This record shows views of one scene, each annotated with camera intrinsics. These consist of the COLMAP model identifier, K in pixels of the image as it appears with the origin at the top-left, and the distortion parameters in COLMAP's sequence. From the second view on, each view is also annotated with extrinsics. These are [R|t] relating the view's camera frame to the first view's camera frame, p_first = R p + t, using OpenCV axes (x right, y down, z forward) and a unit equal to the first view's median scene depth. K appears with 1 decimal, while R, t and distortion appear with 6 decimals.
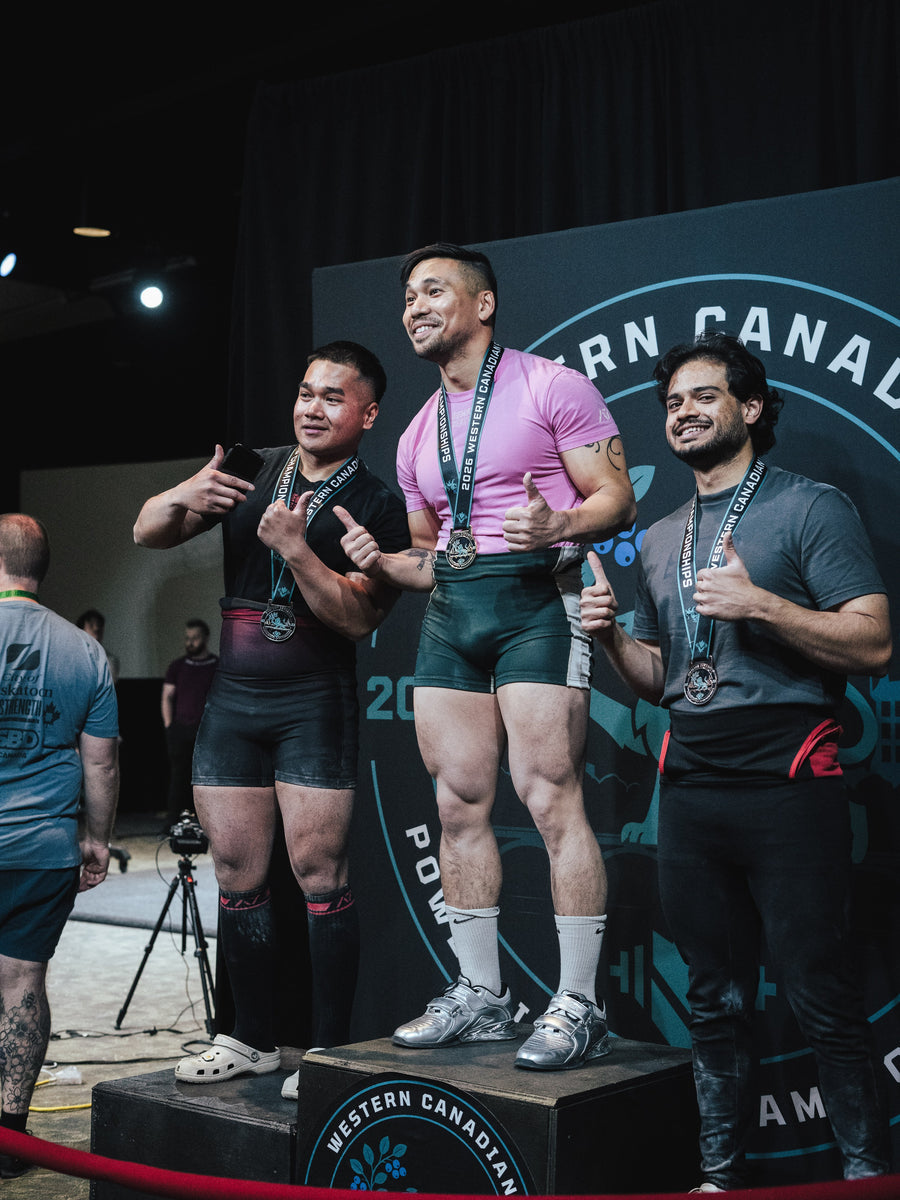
lens RADIAL K [[1914.1, 0, 469.7], [0, 1914.1, 608.7], [0, 0, 1]] dist [-0.012073, 0.000000]
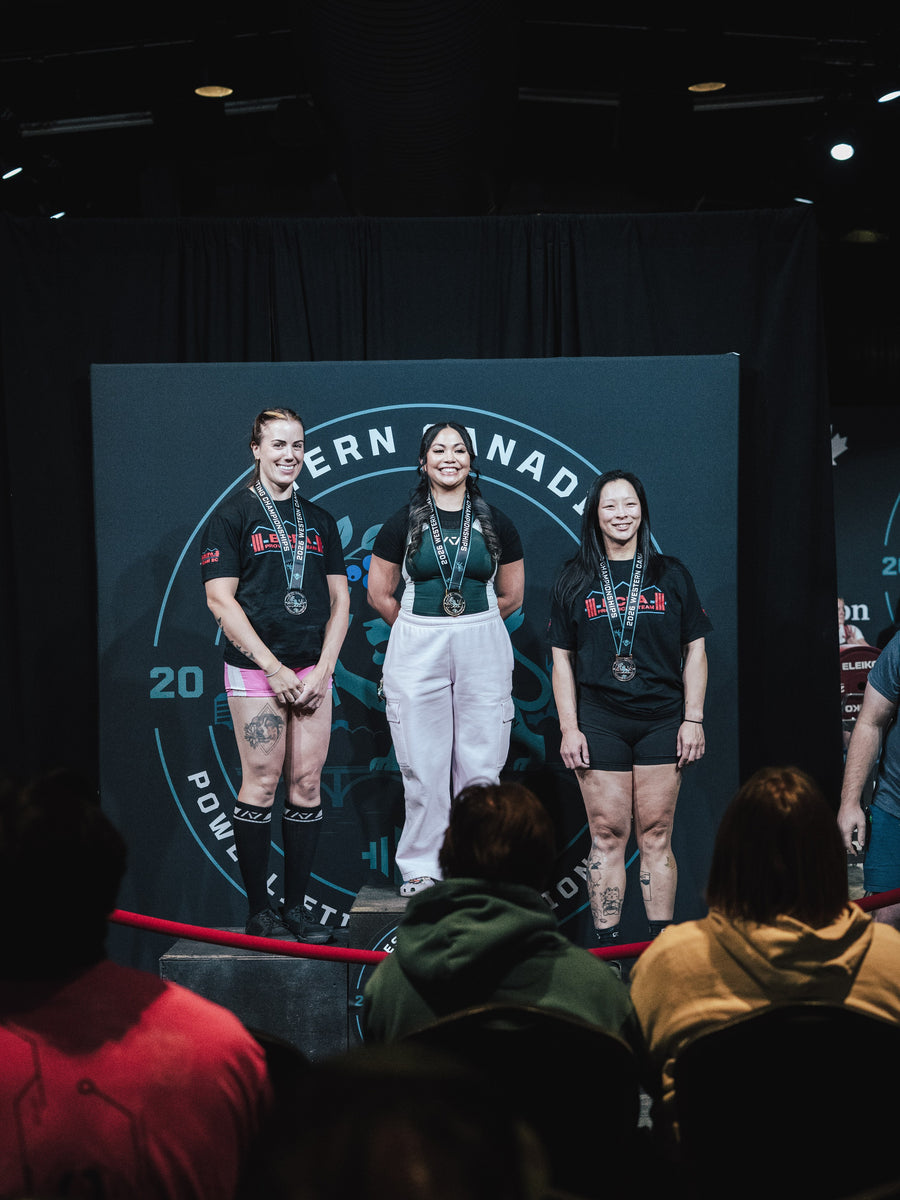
lens RADIAL K [[1905.0, 0, 458.8], [0, 1905.0, 608.3], [0, 0, 1]] dist [-0.015504, 0.000000]
pose [[0.795645, -0.017402, 0.605513, -0.788184], [0.003638, 0.999707, 0.023951, -0.043658], [-0.605752, -0.016854, 0.795475, -0.248841]]
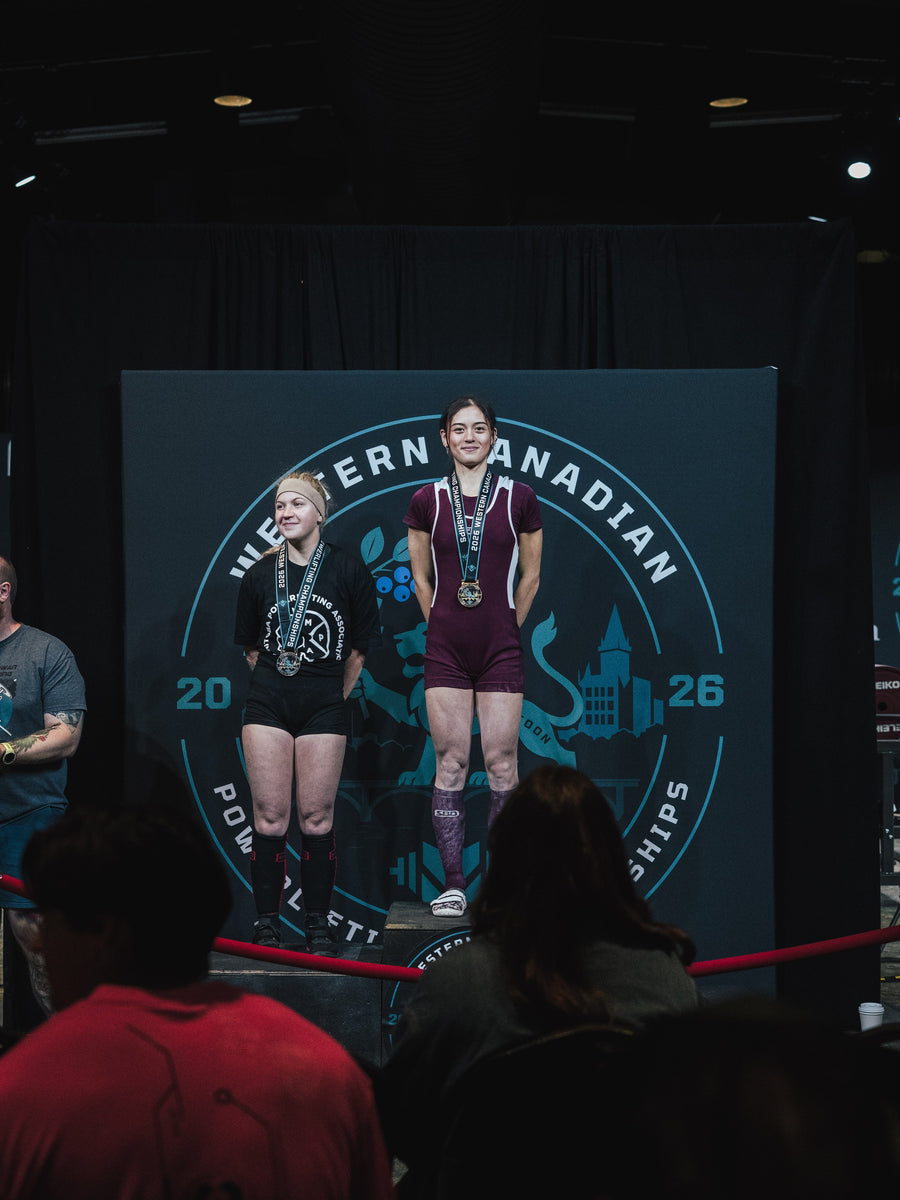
lens RADIAL K [[1905.0, 0, 447.0], [0, 1905.0, 605.7], [0, 0, 1]] dist [-0.015504, 0.000000]
pose [[0.795638, -0.001405, 0.605771, -0.804577], [-0.008546, 0.999872, 0.013545, -0.039935], [-0.605713, -0.015954, 0.795524, -0.212725]]
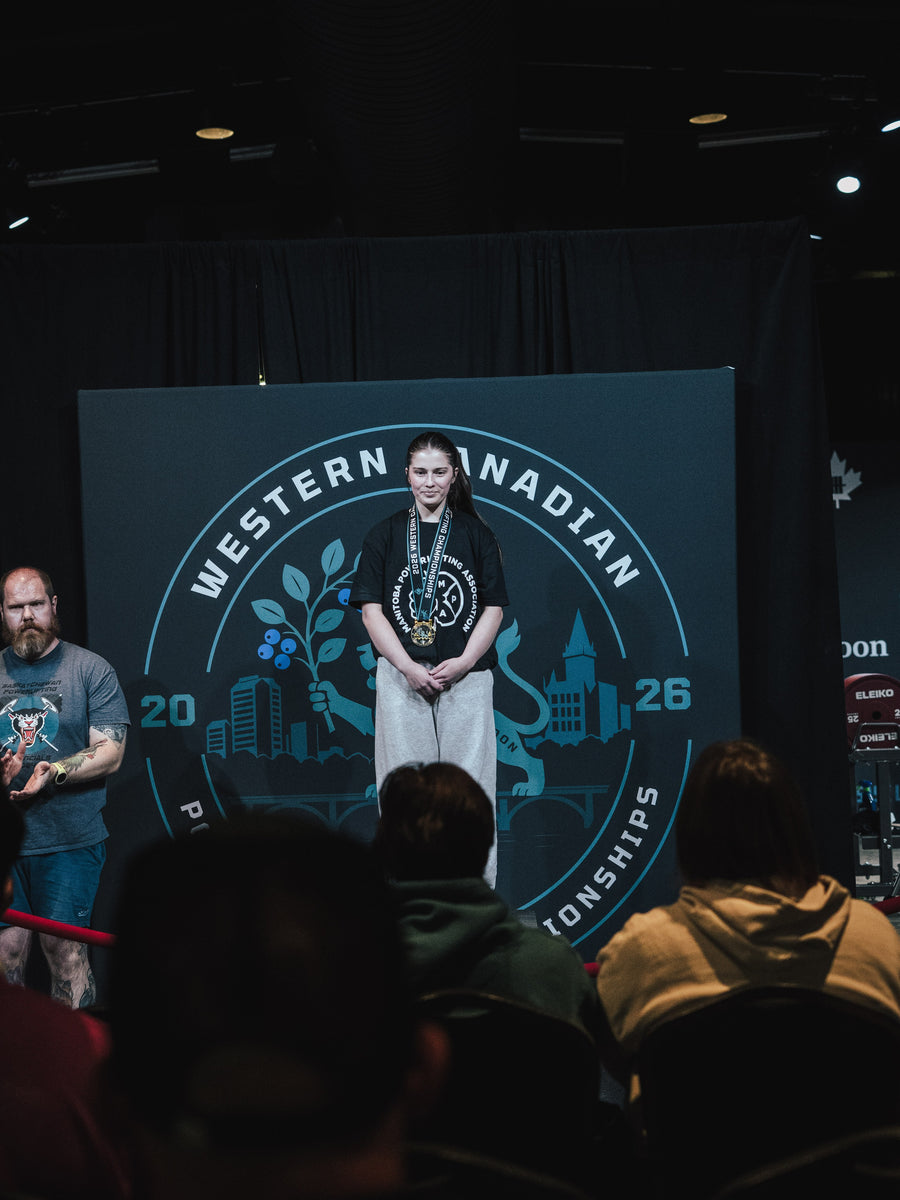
lens RADIAL K [[1905.0, 0, 459.4], [0, 1905.0, 599.0], [0, 0, 1]] dist [-0.015504, 0.000000]
pose [[0.804477, -0.008718, 0.593920, -0.750541], [0.020273, 0.999713, -0.012785, -0.012781], [-0.593638, 0.022326, 0.804423, -0.244019]]
